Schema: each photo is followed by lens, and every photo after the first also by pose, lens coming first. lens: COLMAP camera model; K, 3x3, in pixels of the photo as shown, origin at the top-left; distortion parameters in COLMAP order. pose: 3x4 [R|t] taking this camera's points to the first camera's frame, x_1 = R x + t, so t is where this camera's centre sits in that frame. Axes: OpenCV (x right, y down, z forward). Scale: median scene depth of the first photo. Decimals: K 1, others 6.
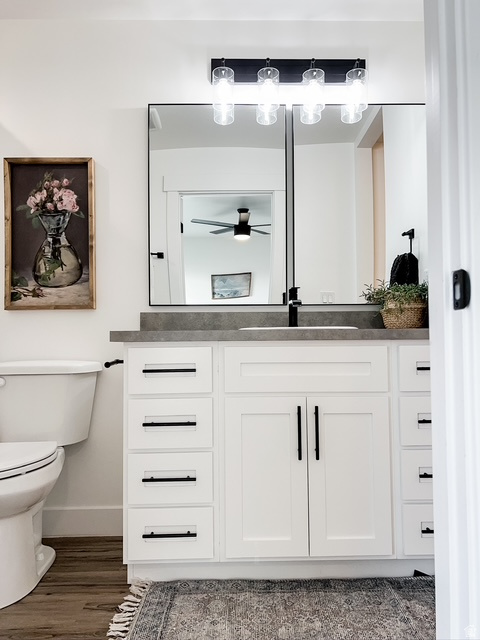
lens RADIAL K [[476.5, 0, 250.3], [0, 476.5, 333.0], [0, 0, 1]] dist [0.063983, -0.108424]
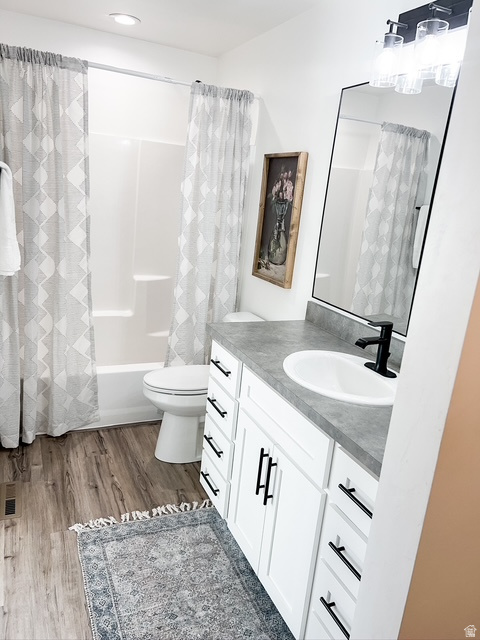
lens RADIAL K [[477.6, 0, 232.5], [0, 477.6, 326.0], [0, 0, 1]] dist [0.073678, -0.110275]
pose [[0.374196, 0.291877, -0.880219, 0.678954], [-0.077265, 0.955689, 0.284056, -0.283564], [0.924125, -0.038283, 0.380167, 0.427105]]
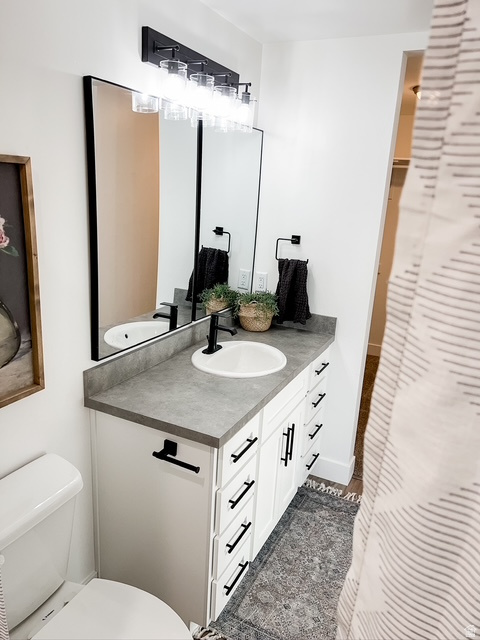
lens RADIAL K [[474.7, 0, 239.9], [0, 474.7, 325.3], [0, 0, 1]] dist [0.076489, -0.109634]
pose [[0.465398, -0.209783, 0.859881, -0.763237], [-0.078368, 0.957924, 0.276118, -0.347723], [-0.881625, -0.195892, 0.429375, 0.466776]]
